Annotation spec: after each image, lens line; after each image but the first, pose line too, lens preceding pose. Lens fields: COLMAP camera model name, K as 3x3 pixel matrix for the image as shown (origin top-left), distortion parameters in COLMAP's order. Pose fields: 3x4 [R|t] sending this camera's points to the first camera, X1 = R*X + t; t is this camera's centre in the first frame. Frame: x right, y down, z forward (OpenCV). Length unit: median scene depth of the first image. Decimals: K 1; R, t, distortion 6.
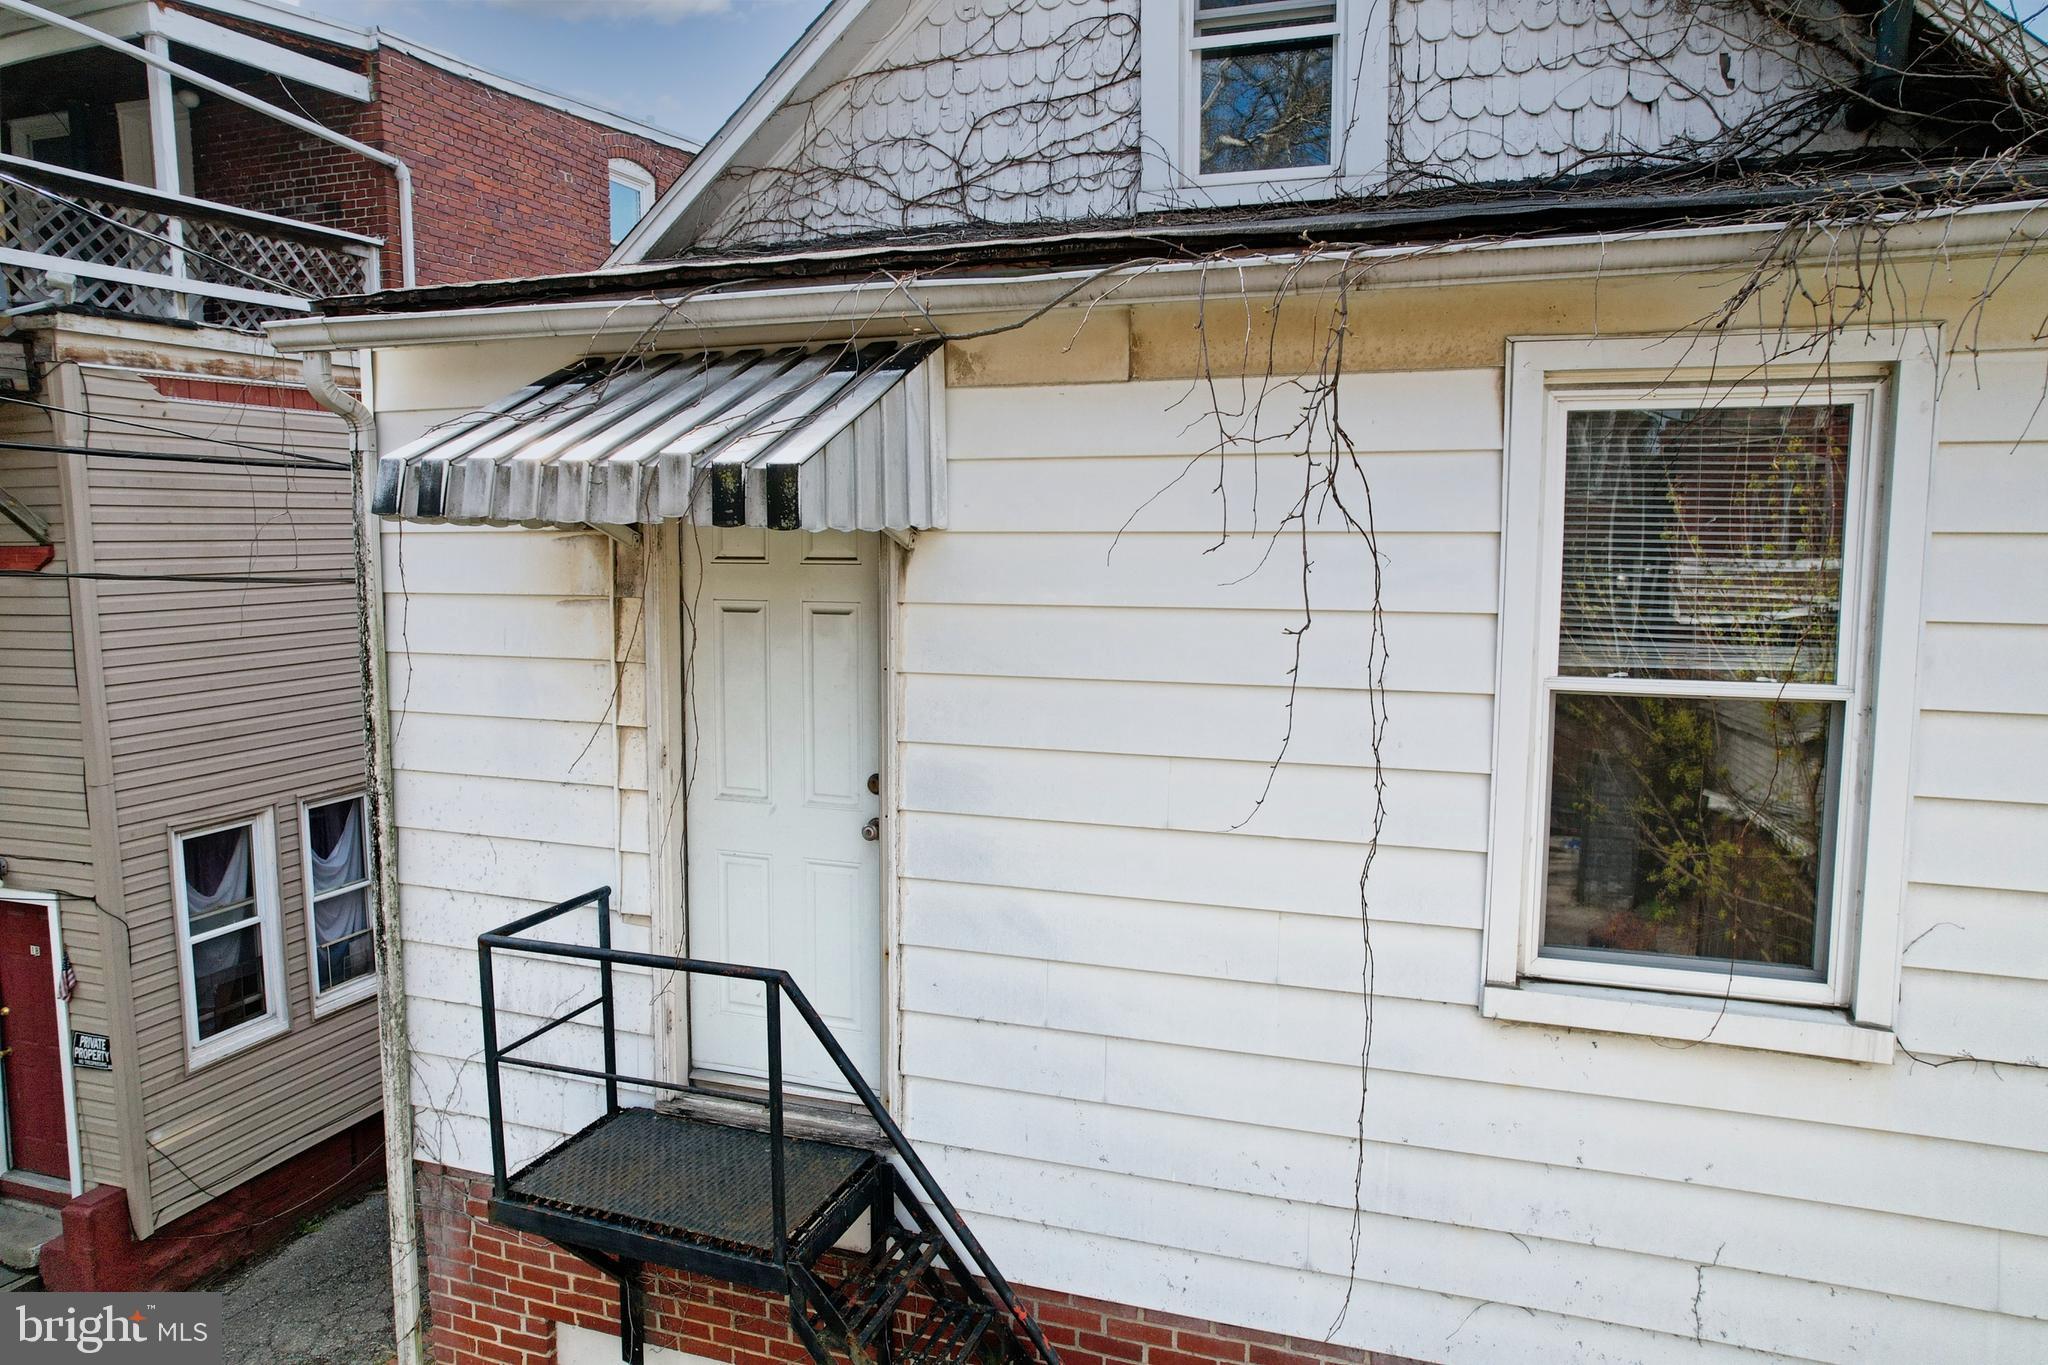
lens RADIAL K [[1305.6, 0, 1036.3], [0, 1305.6, 688.0], [0, 0, 1]] dist [-0.066734, 0.053636]
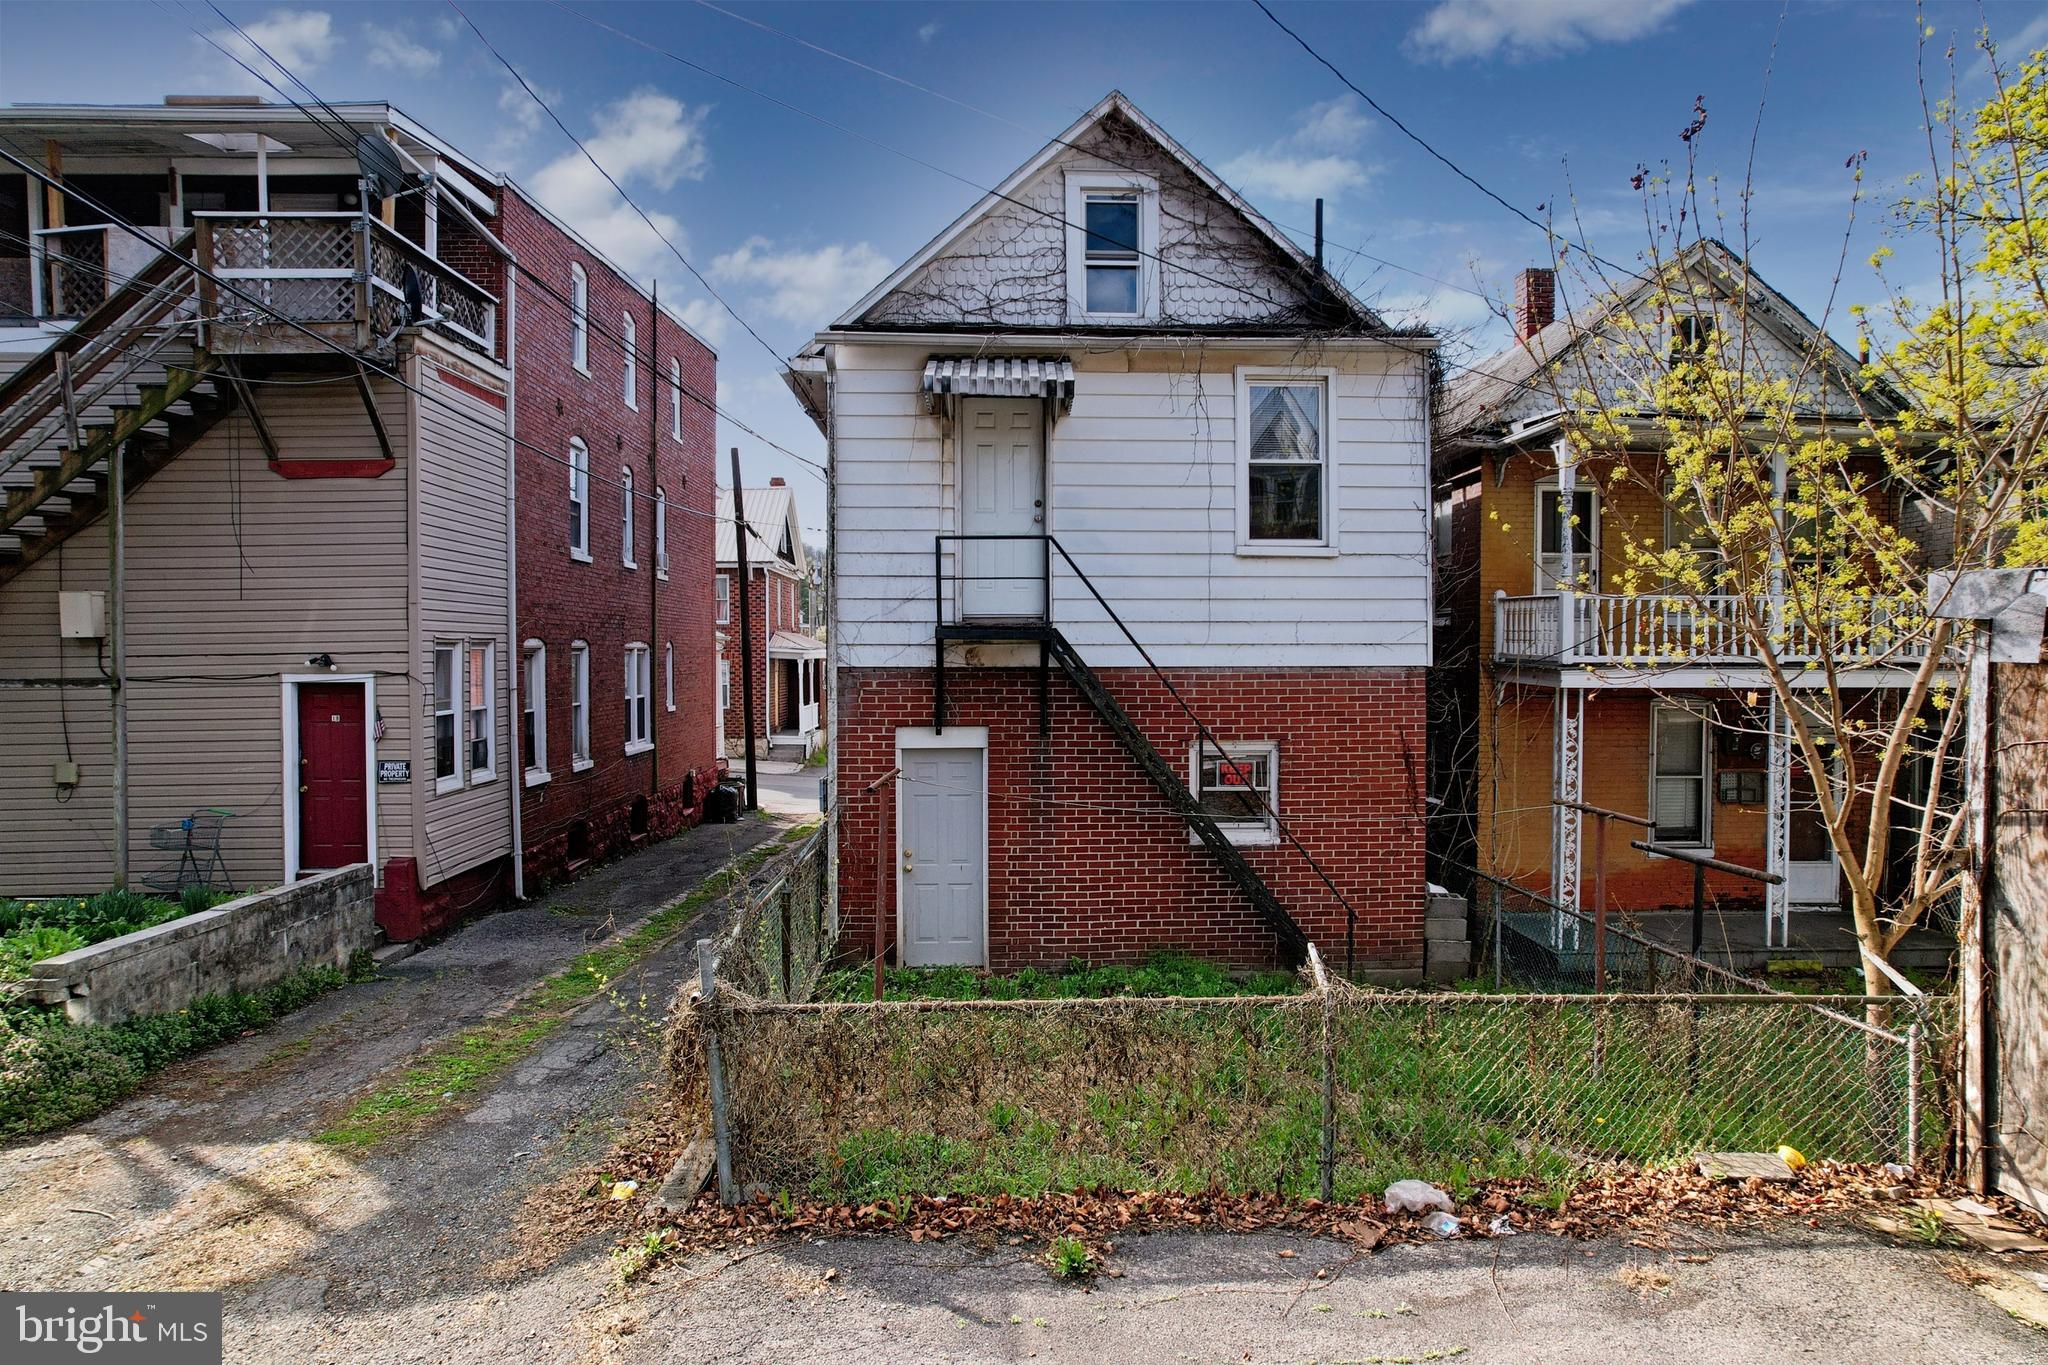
lens RADIAL K [[1305.6, 0, 1031.3], [0, 1305.6, 687.4], [0, 0, 1]] dist [-0.066734, 0.053636]
pose [[0.932093, -0.010850, 0.362056, -0.952614], [0.044559, 0.995394, -0.084886, 0.581038], [-0.359468, 0.095255, 0.928283, -1.334205]]
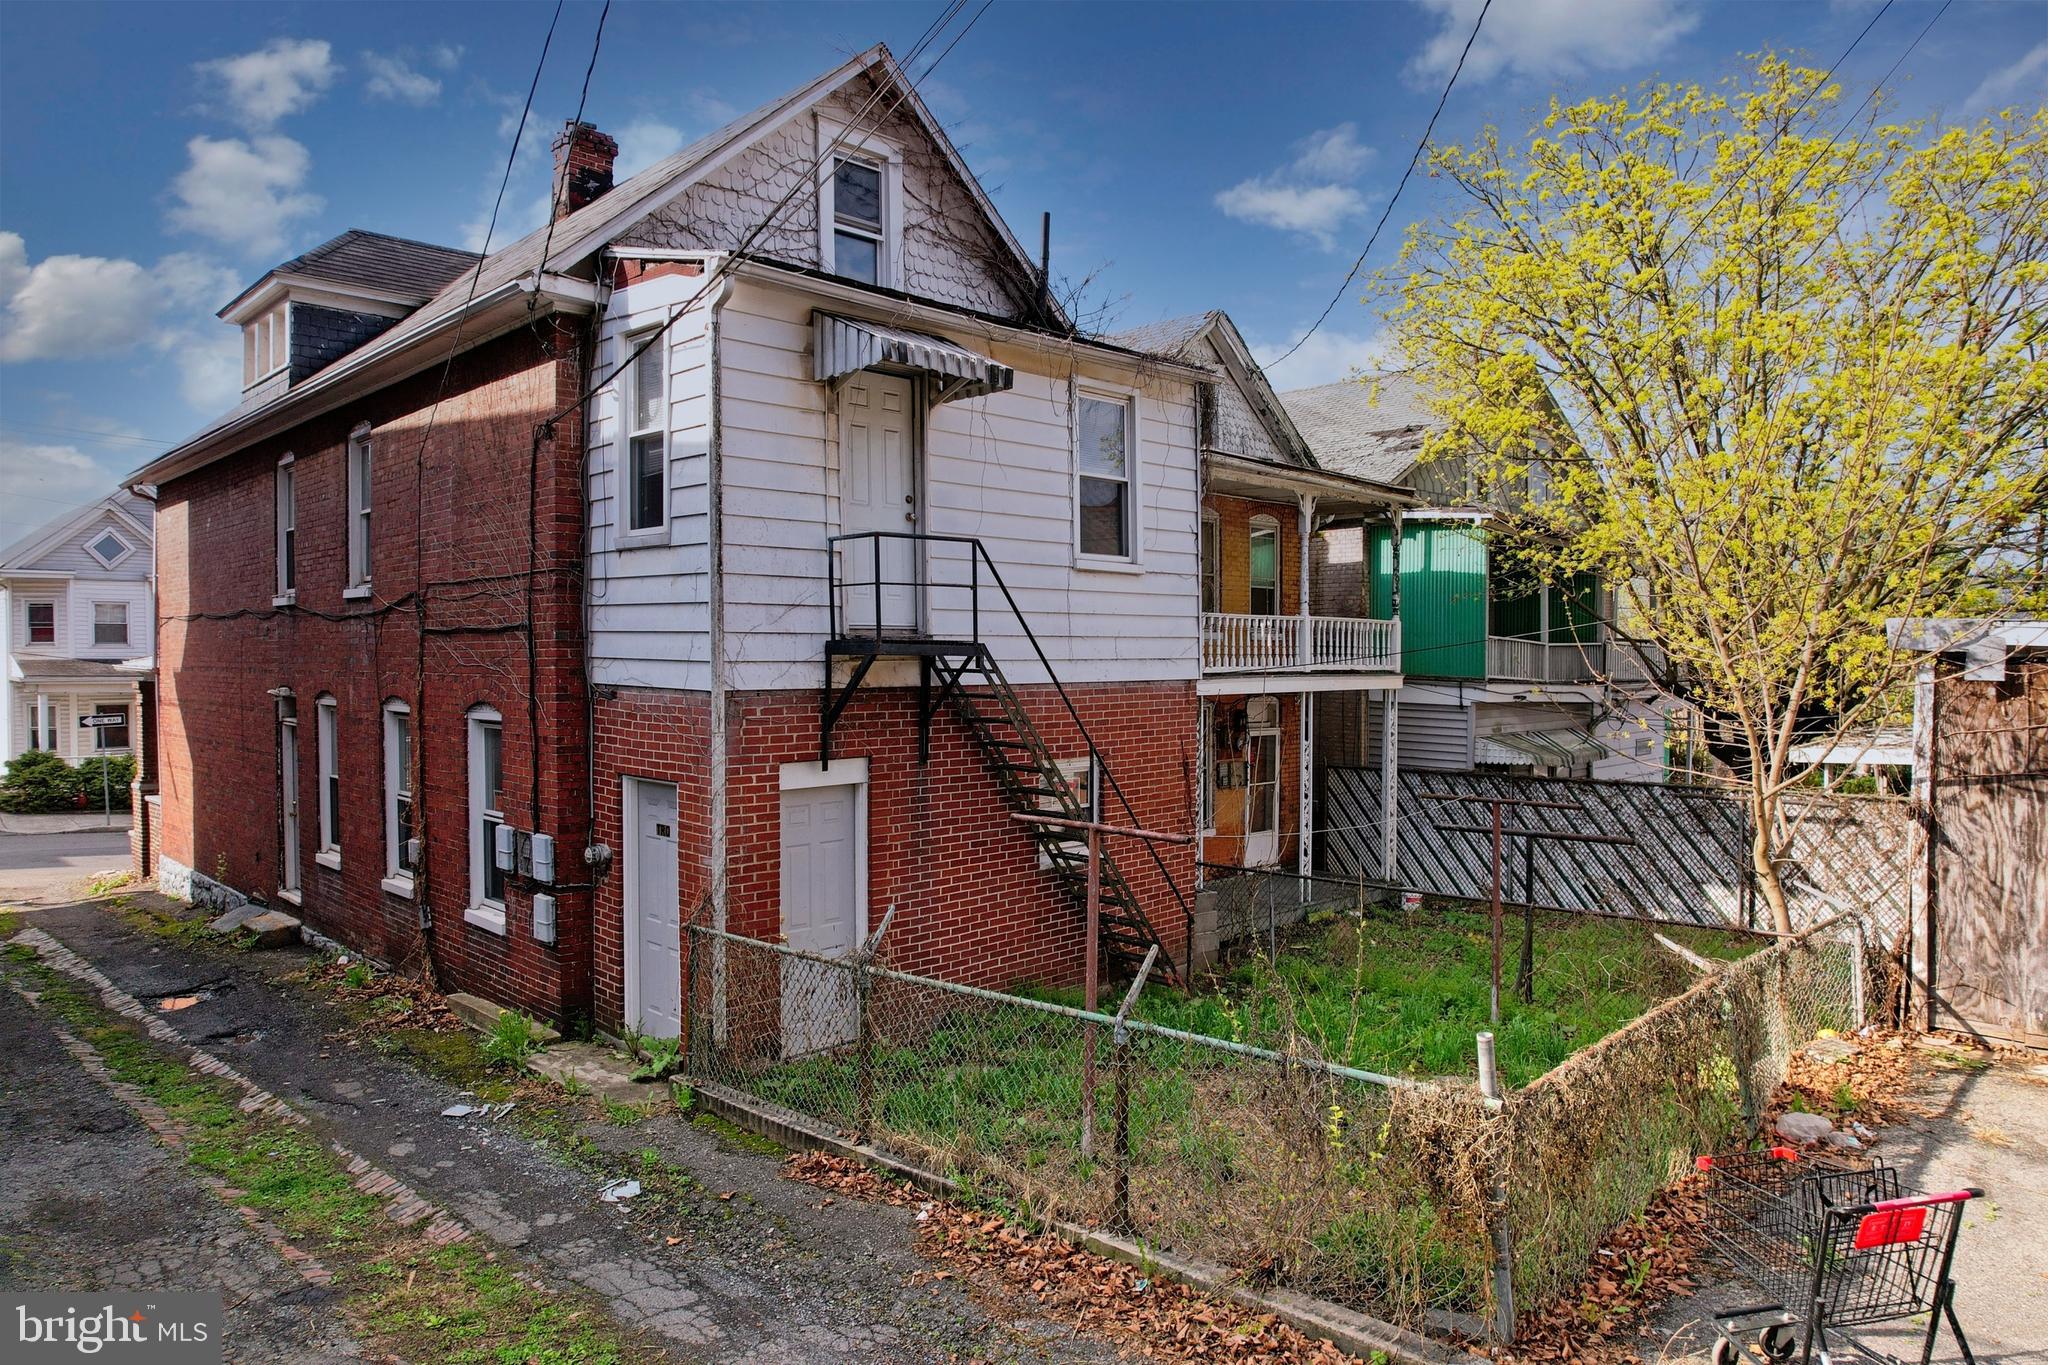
lens RADIAL K [[1305.6, 0, 1031.7], [0, 1305.6, 688.7], [0, 0, 1]] dist [-0.066734, 0.053636]
pose [[0.445473, -0.025924, 0.894920, -1.835628], [0.107732, 0.993870, -0.024837, 0.422308], [-0.888790, 0.107476, 0.445535, -0.255286]]
